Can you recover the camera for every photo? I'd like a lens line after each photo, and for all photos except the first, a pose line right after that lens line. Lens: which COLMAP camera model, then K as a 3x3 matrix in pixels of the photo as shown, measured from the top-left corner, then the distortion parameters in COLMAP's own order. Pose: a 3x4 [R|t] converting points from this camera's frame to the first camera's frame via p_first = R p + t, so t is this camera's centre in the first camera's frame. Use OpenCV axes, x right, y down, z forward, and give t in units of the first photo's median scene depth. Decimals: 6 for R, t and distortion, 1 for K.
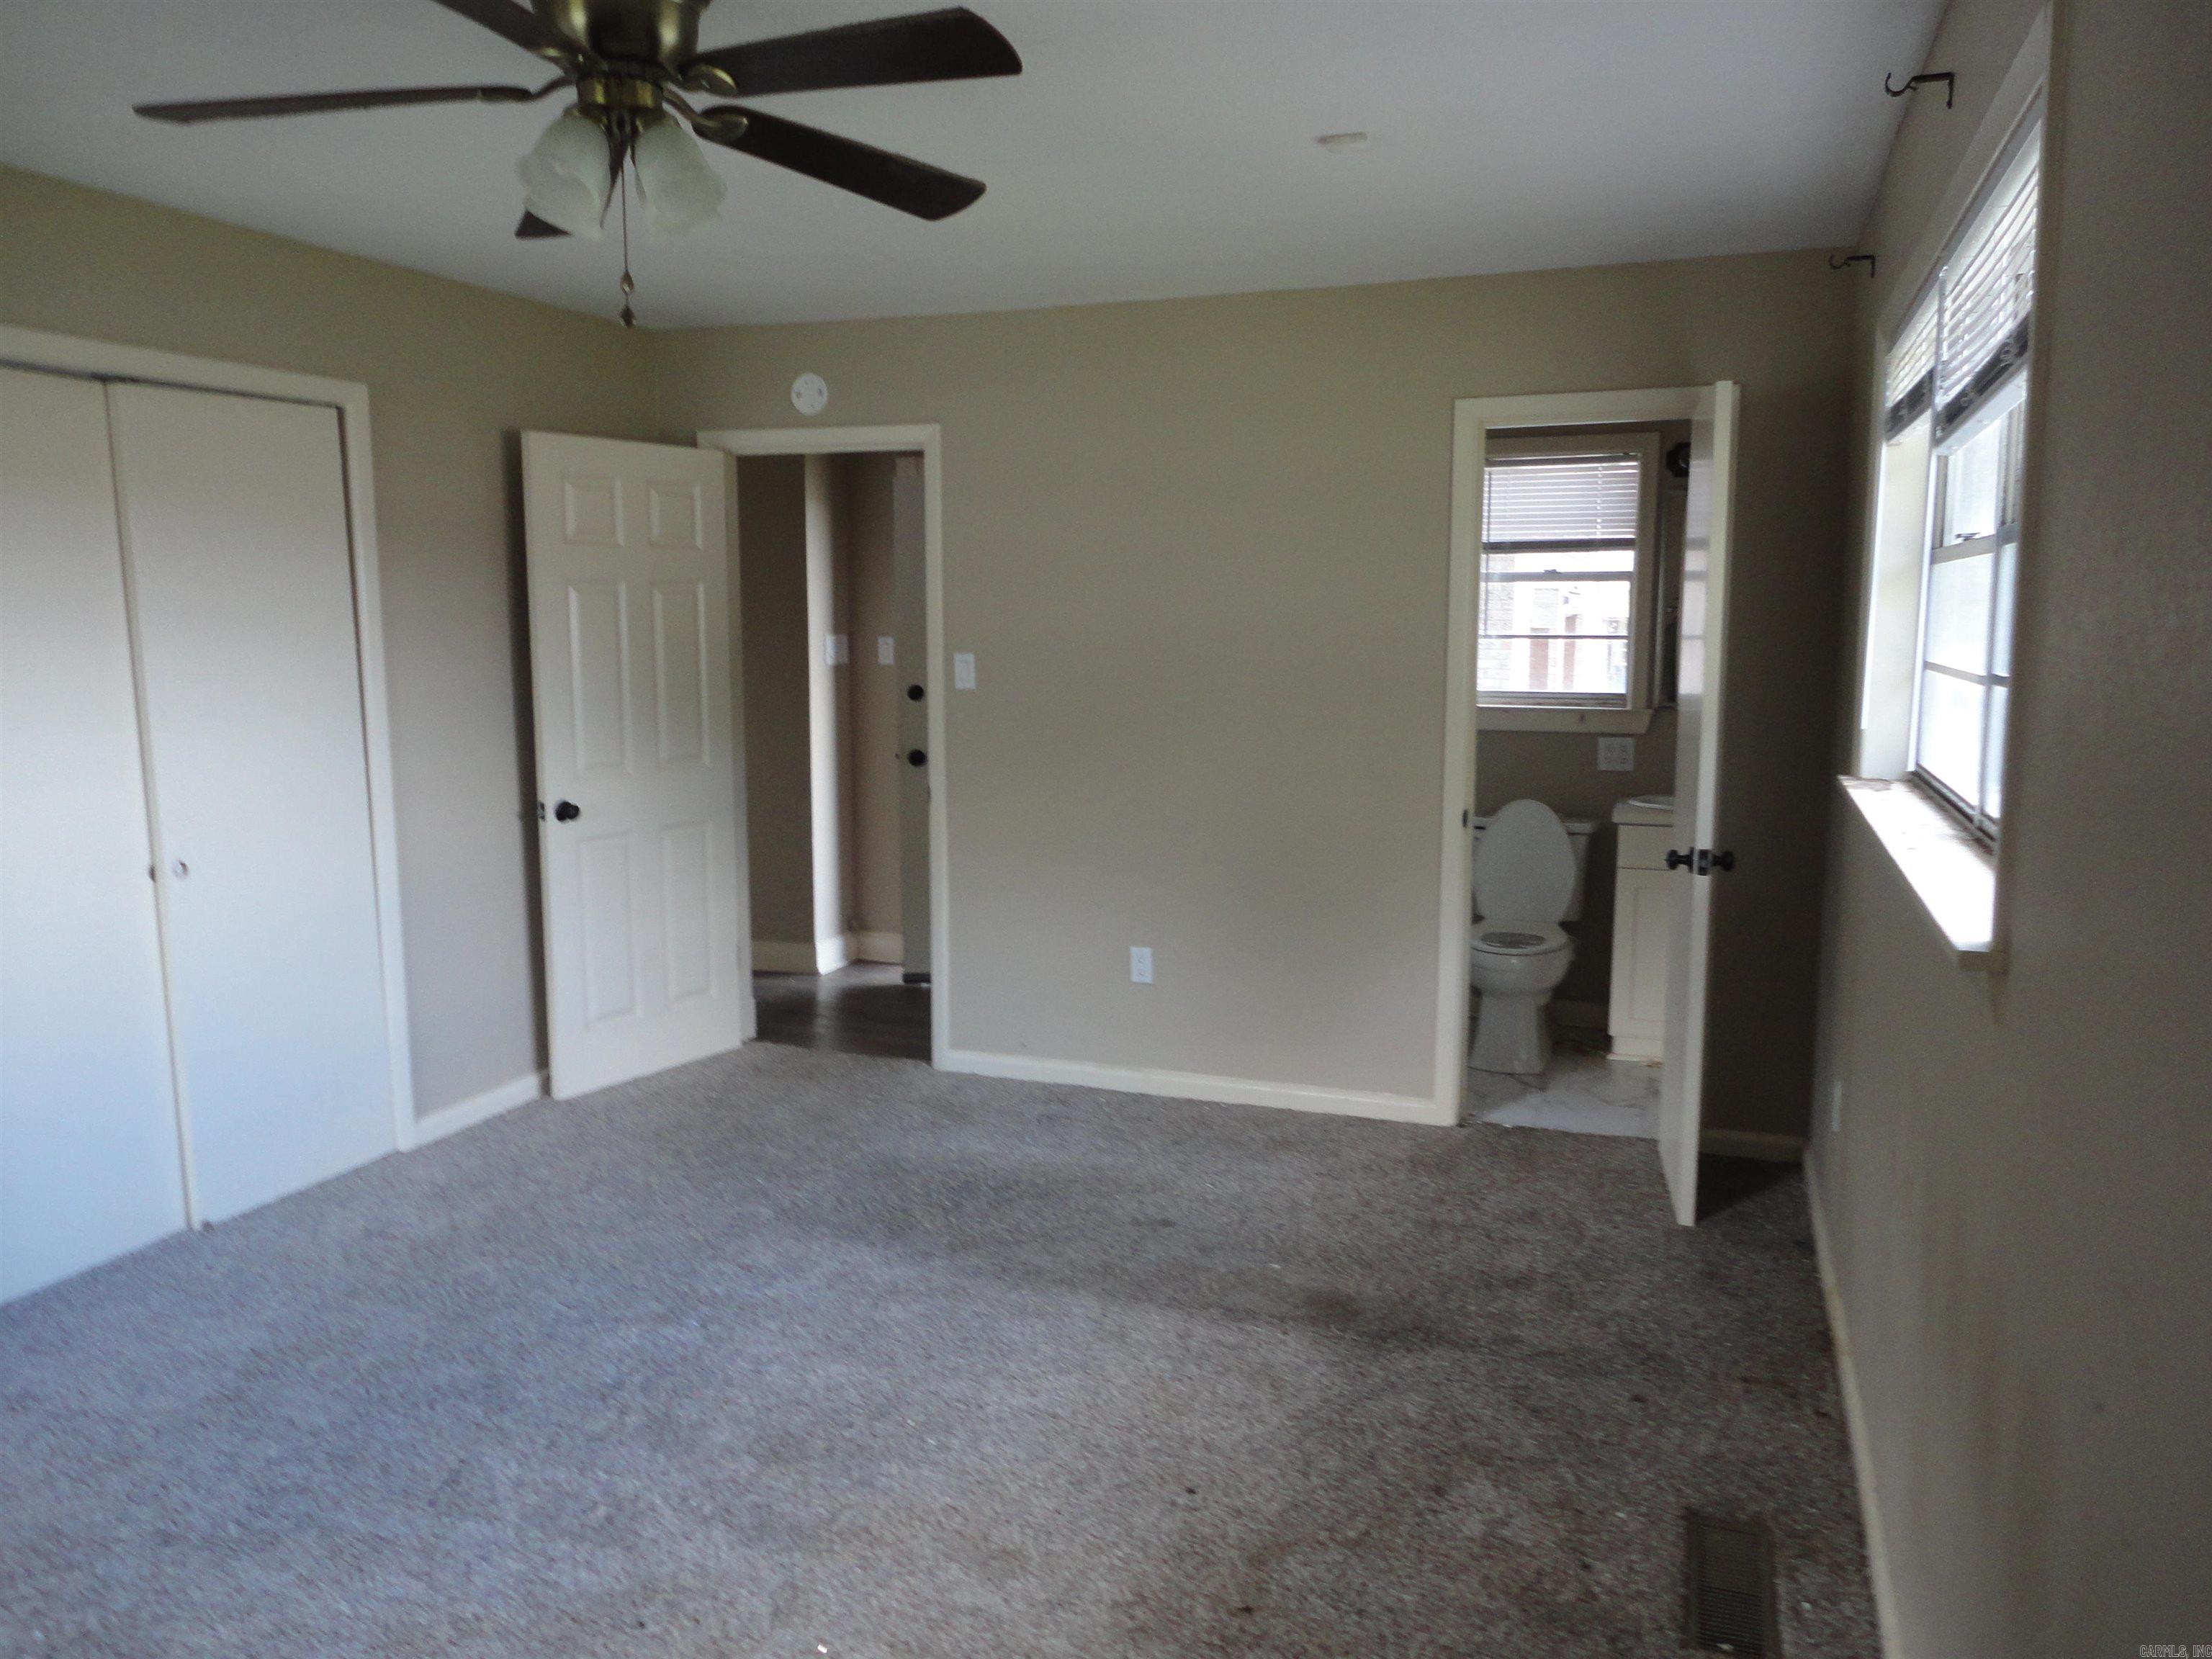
lens RADIAL K [[1612.3, 0, 1106.0], [0, 1612.3, 829.5], [0, 0, 1]] dist [-0.003928, -0.001654]
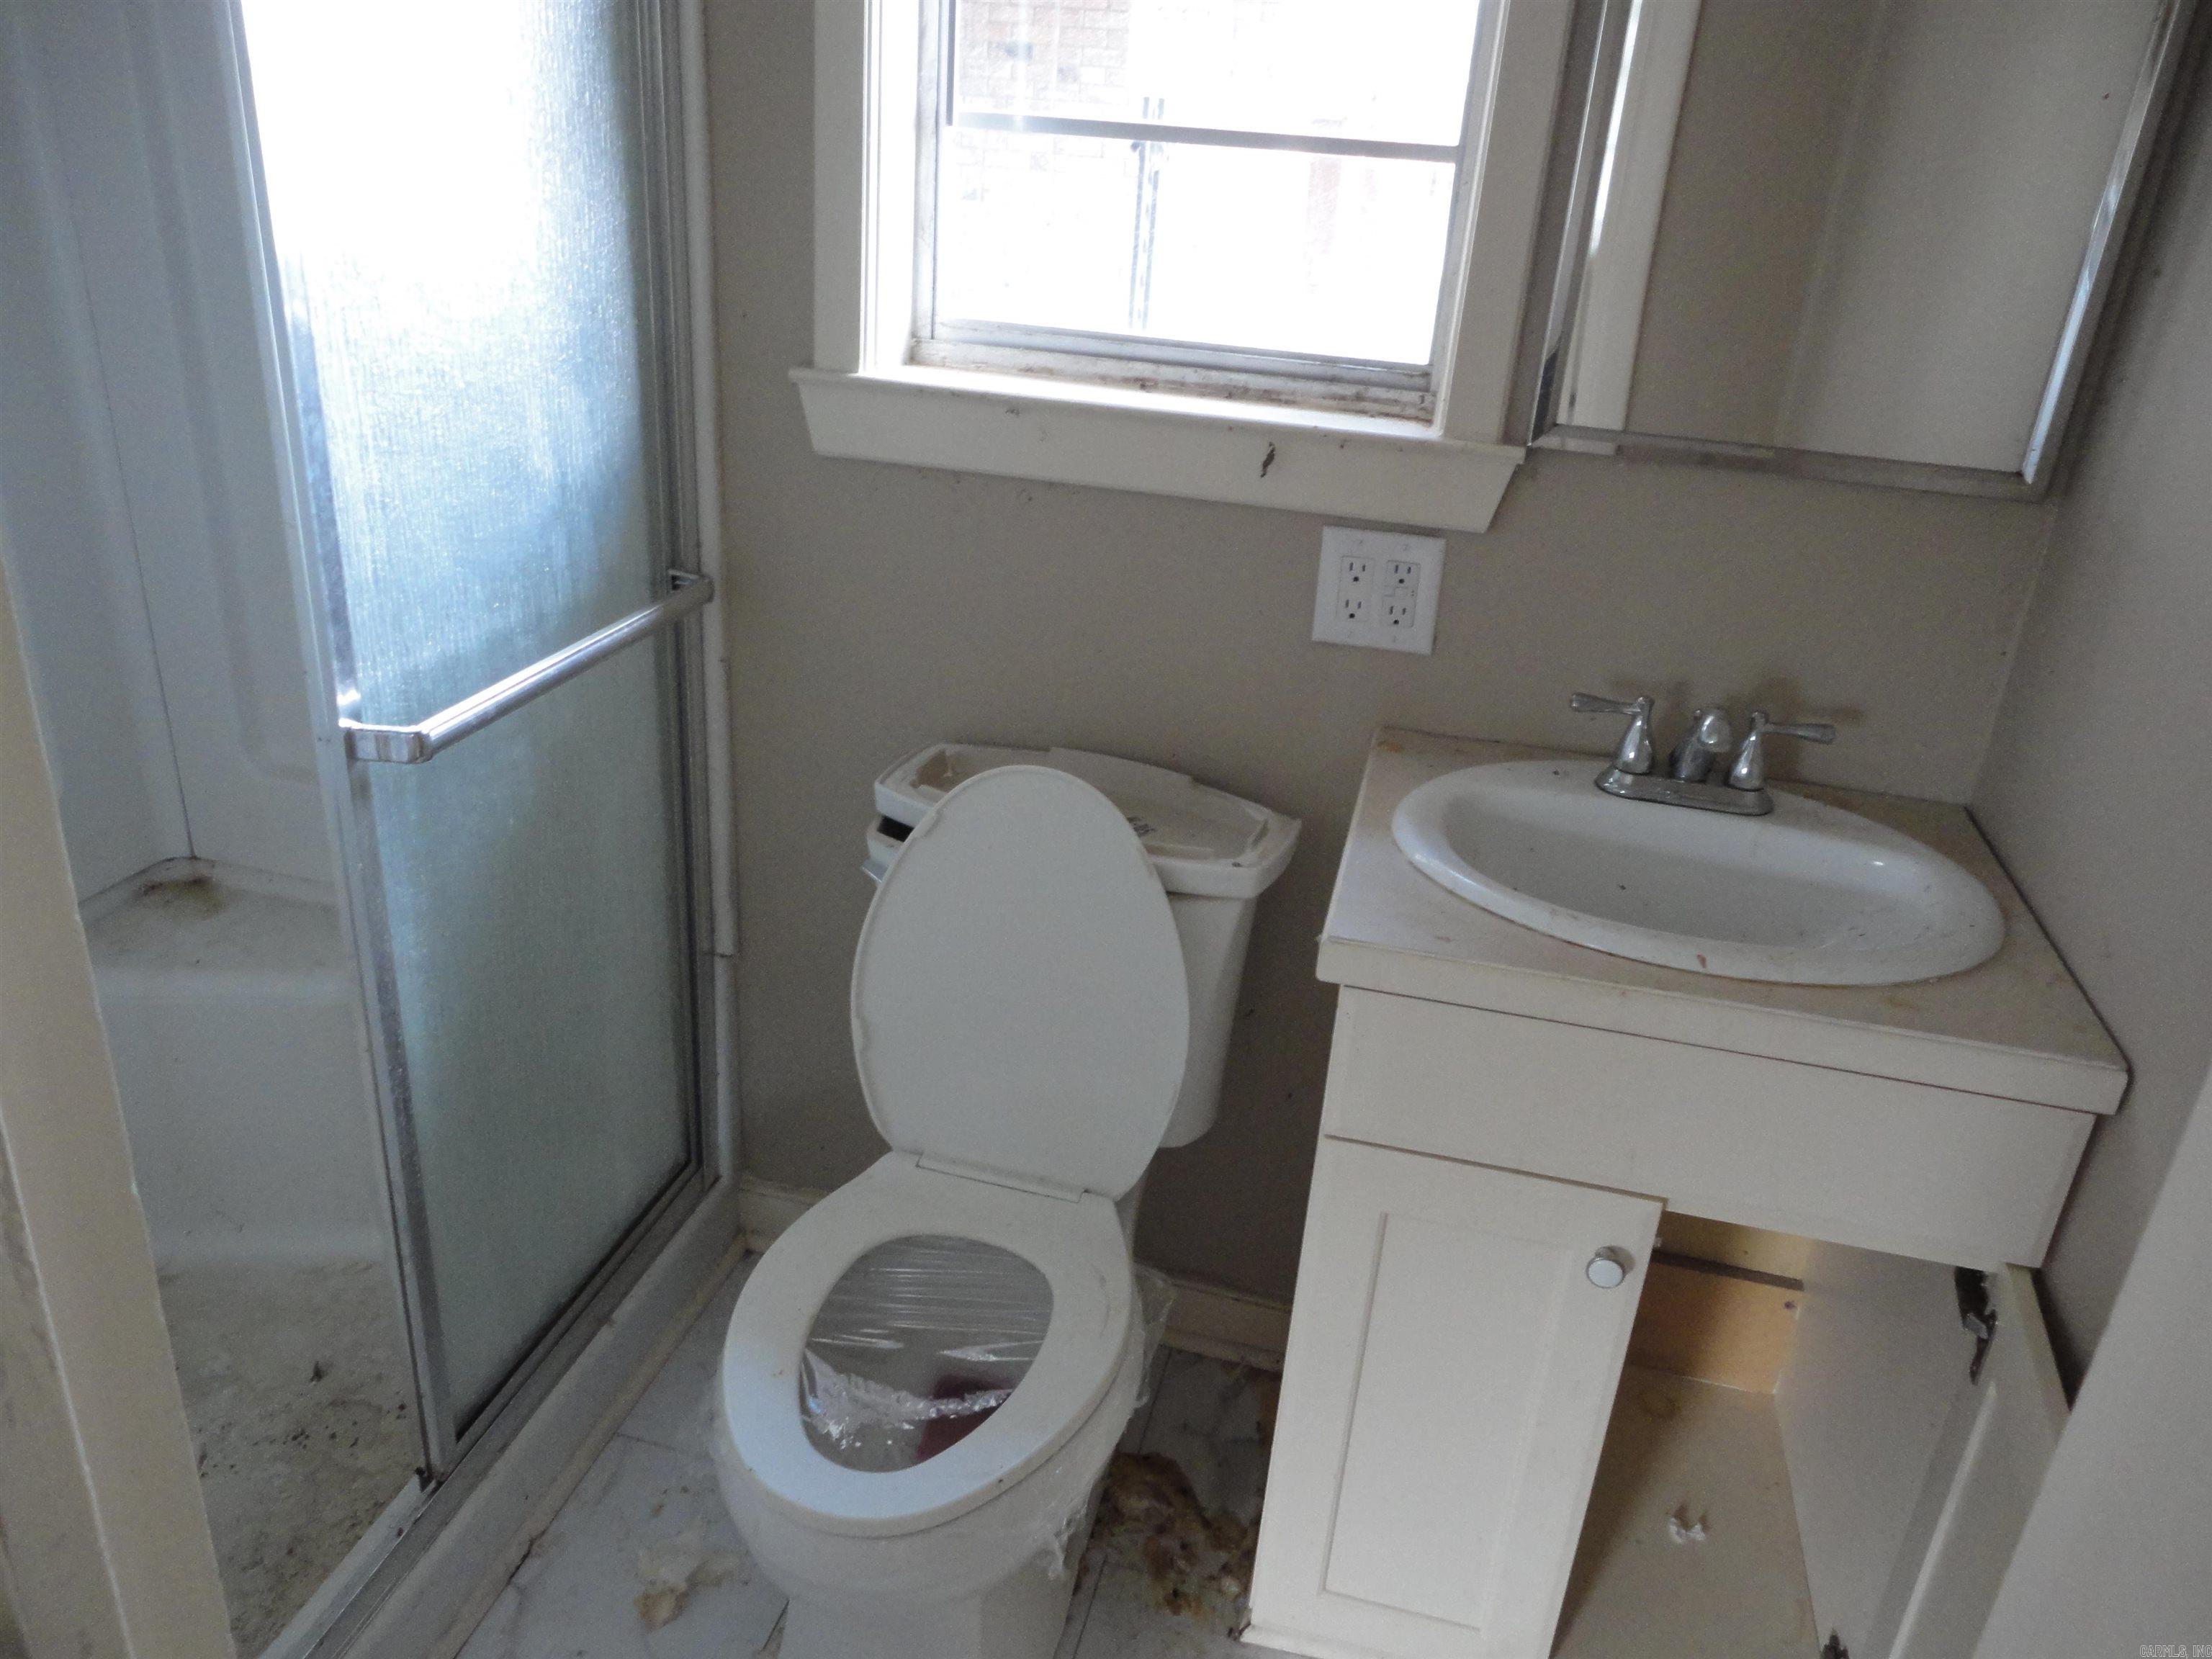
lens RADIAL K [[1612.3, 0, 1106.0], [0, 1612.3, 829.5], [0, 0, 1]] dist [-0.003928, -0.001654]
pose [[0.991801, 0.019726, 0.126263, 0.233823], [-0.054728, 0.958391, 0.280164, -0.084247], [-0.115483, -0.284777, 0.951612, 0.721431]]
